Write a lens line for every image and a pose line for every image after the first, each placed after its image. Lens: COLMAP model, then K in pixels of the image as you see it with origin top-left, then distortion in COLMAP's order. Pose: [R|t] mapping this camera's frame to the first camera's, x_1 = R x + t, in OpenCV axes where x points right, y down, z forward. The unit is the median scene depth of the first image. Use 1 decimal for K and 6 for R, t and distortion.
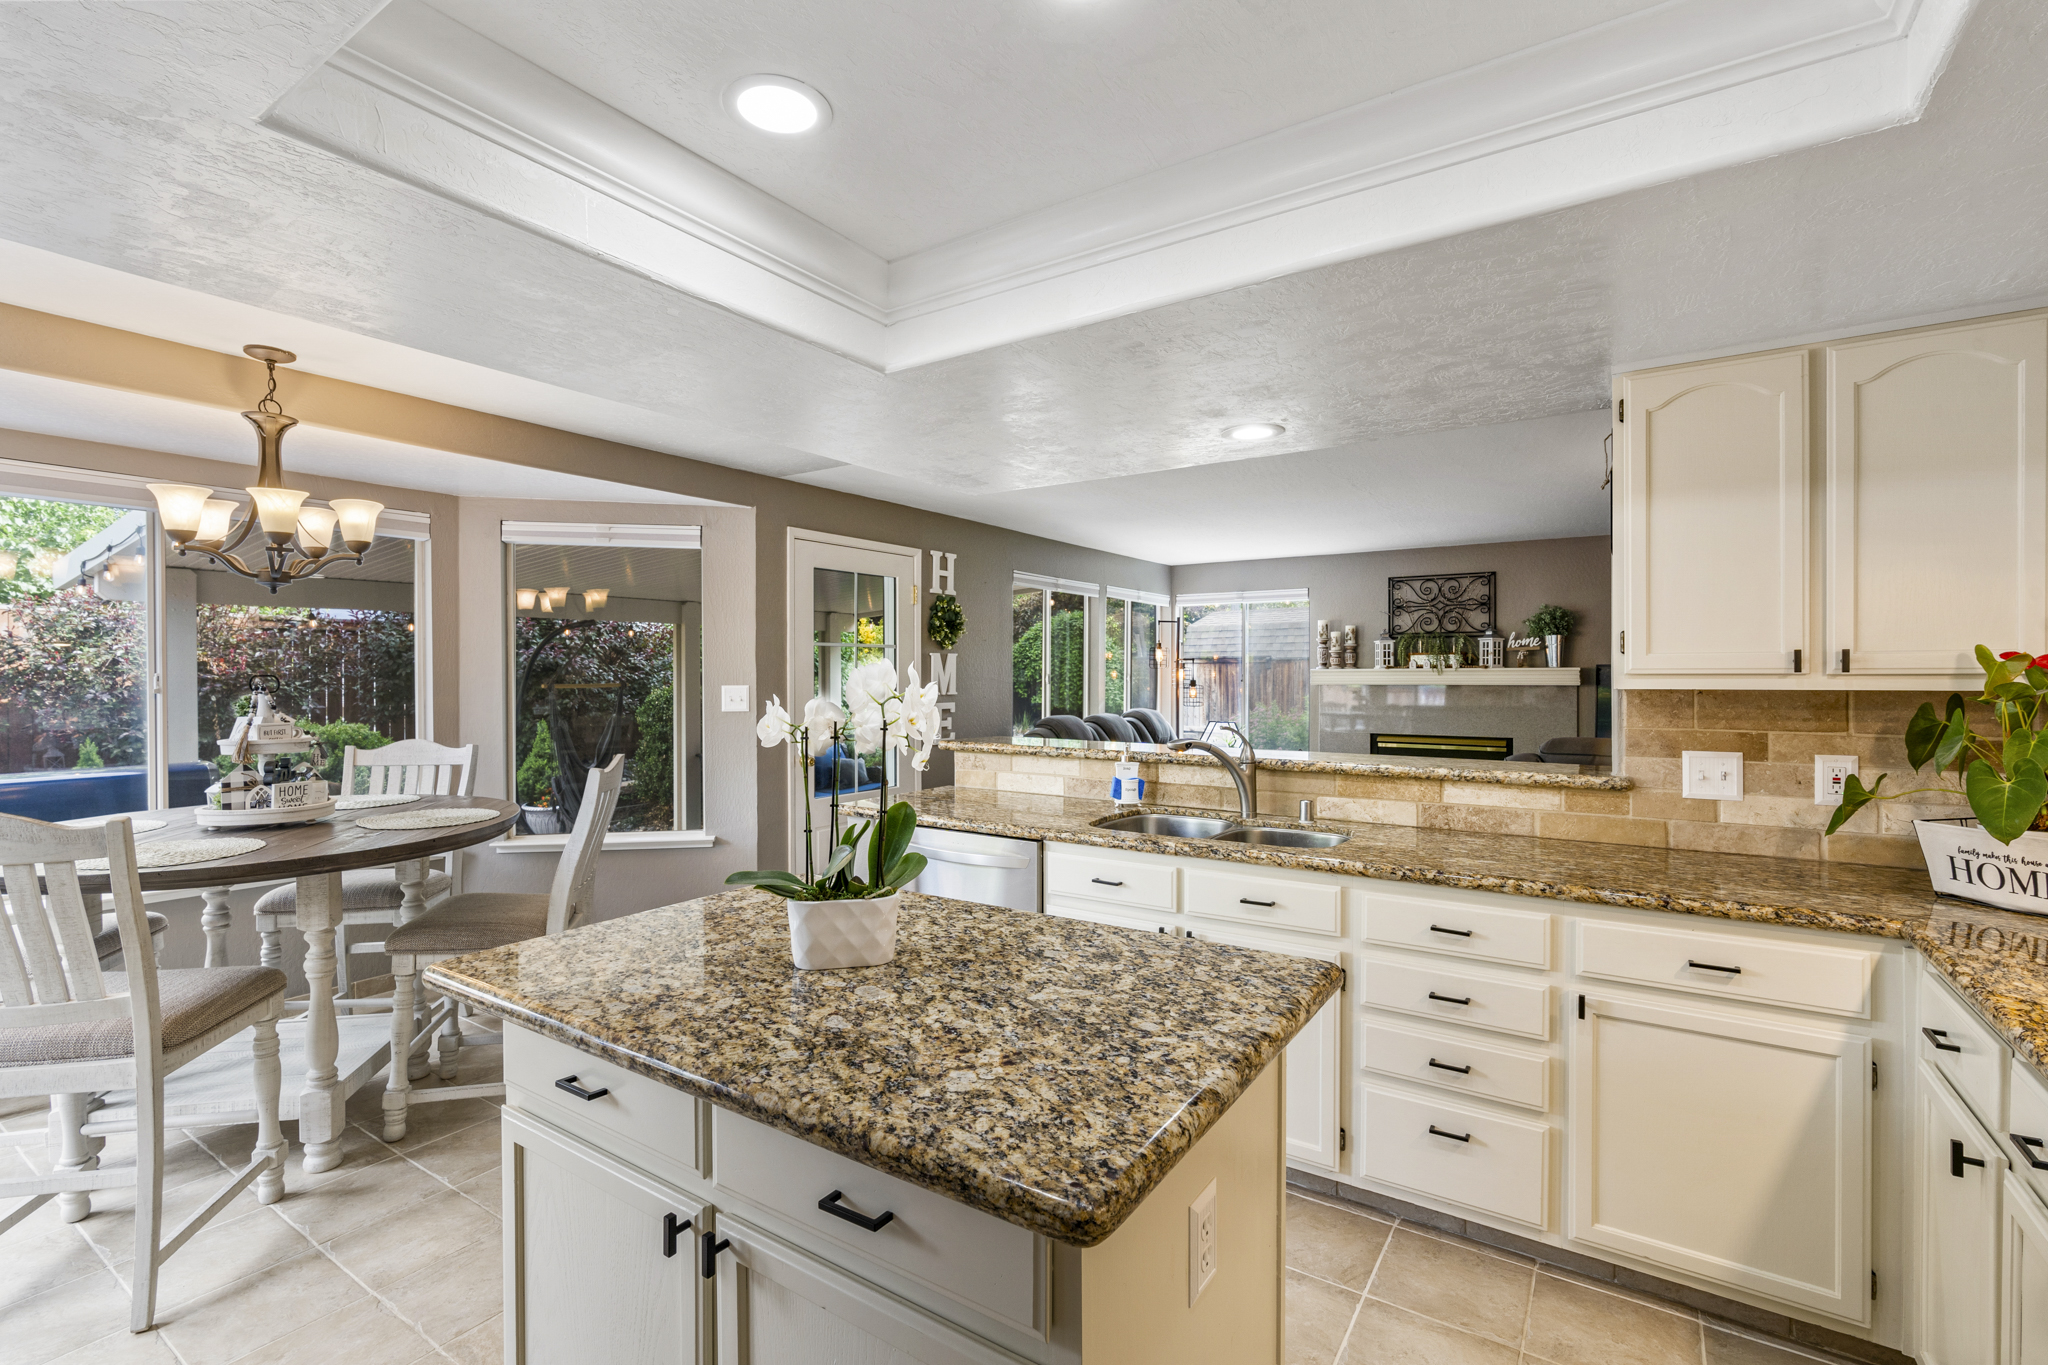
lens RADIAL K [[938.0, 0, 1027.0], [0, 938.0, 681.6], [0, 0, 1]] dist [-0.005791, 0.002986]
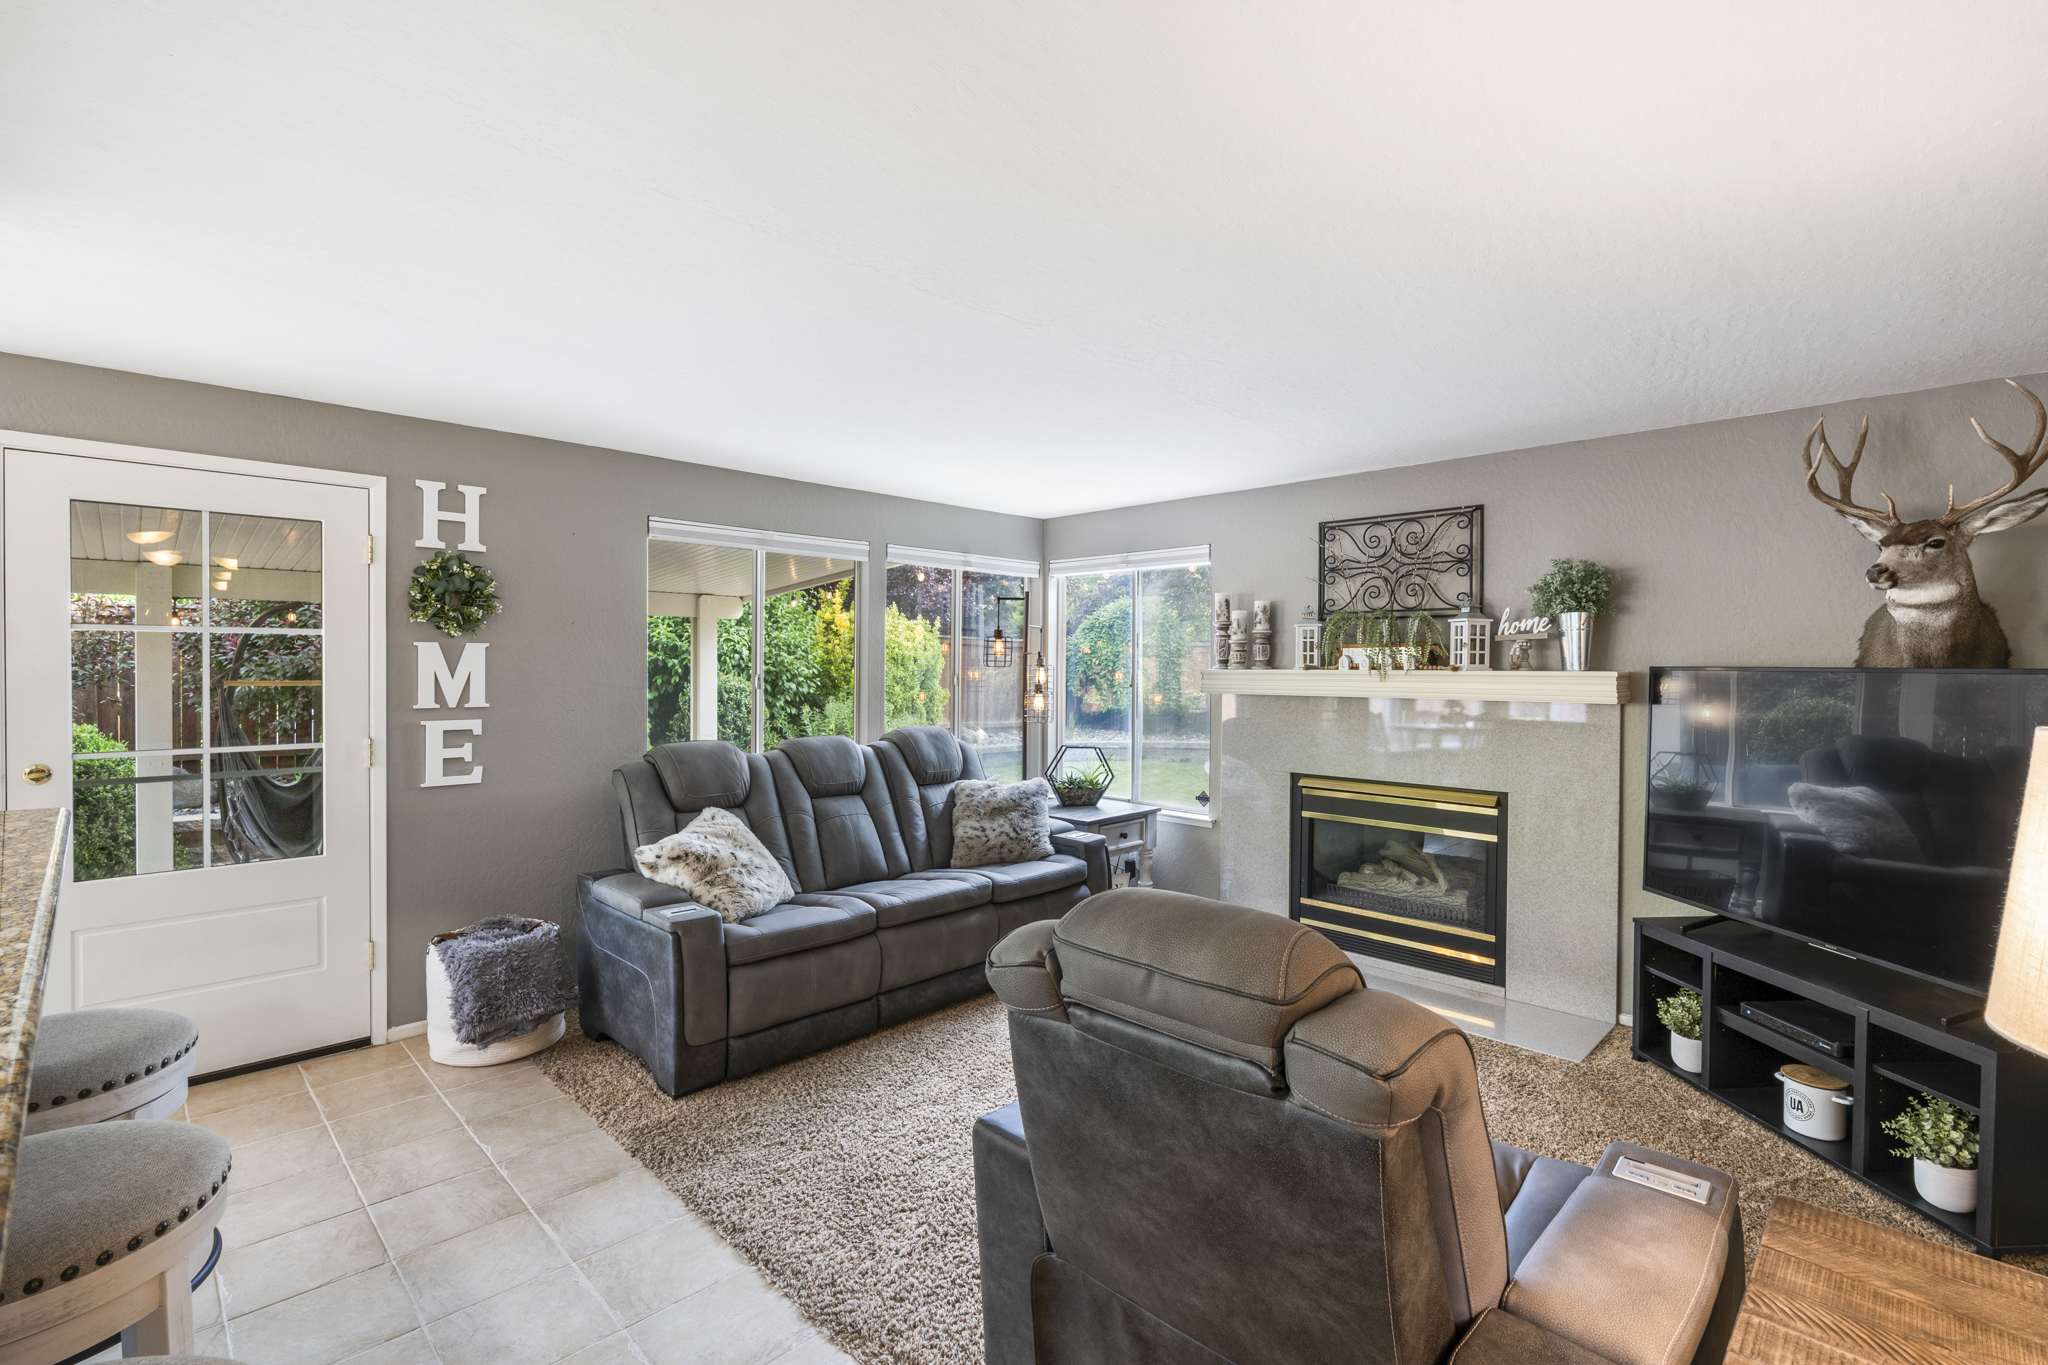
lens RADIAL K [[938.0, 0, 1023.2], [0, 938.0, 672.2], [0, 0, 1]] dist [-0.005791, 0.002986]
pose [[0.977747, 0.008304, -0.209623, 0.348406], [-0.008866, 0.999959, -0.001741, -0.009868], [0.209600, 0.003561, 0.977781, 0.376507]]
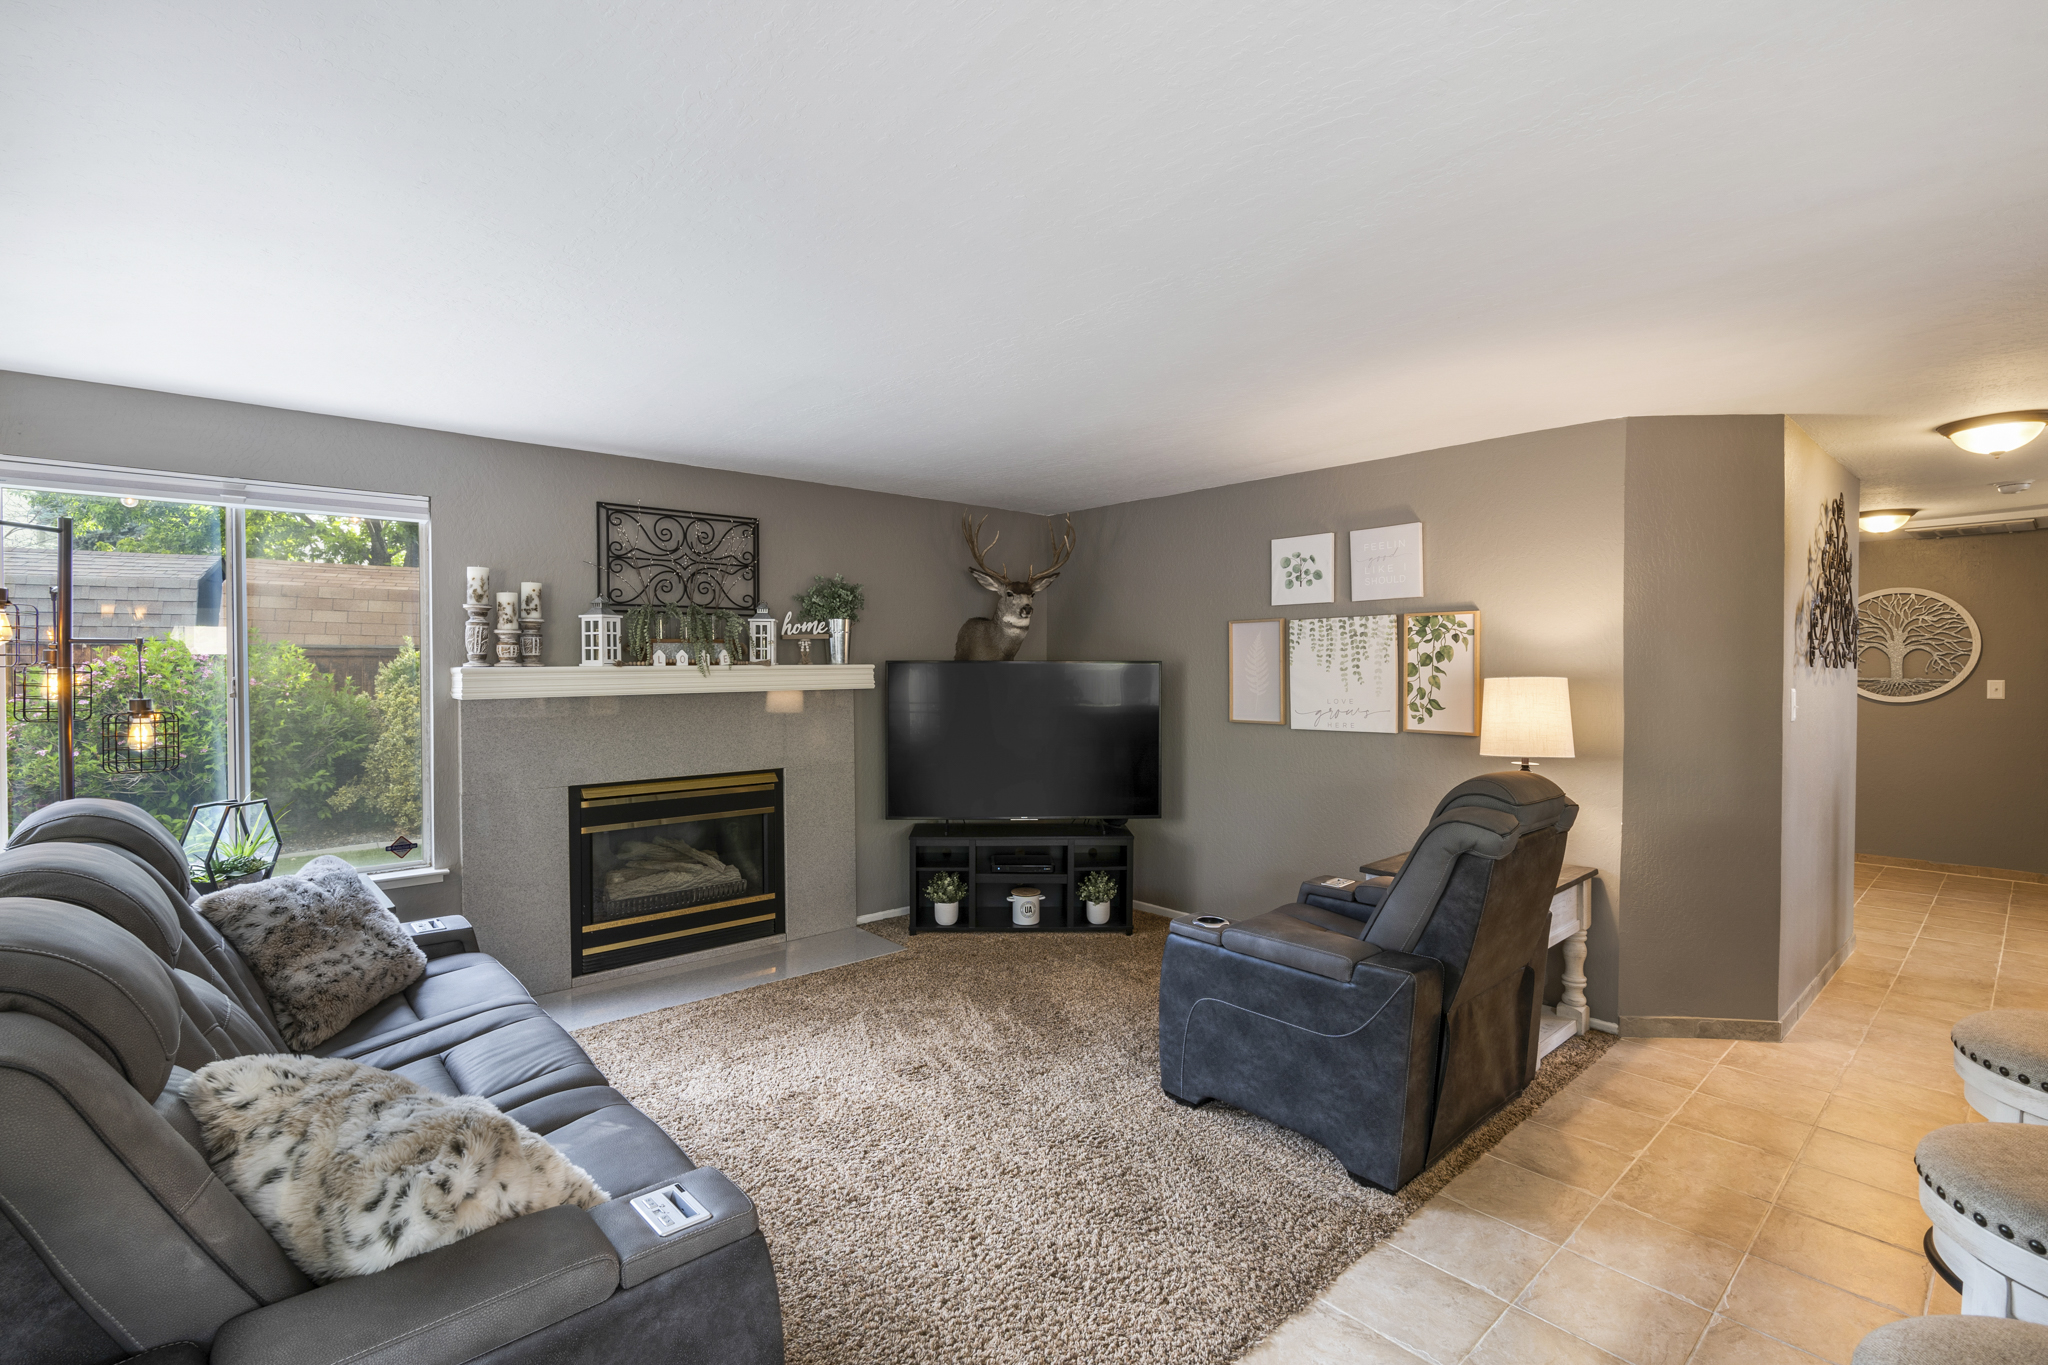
lens RADIAL K [[938.0, 0, 1030.3], [0, 938.0, 677.5], [0, 0, 1]] dist [-0.005791, 0.002986]
pose [[0.256087, -0.017144, 0.966502, -0.092869], [0.009946, 0.999837, 0.015100, -0.013766], [-0.966603, 0.005746, 0.256215, 0.654627]]
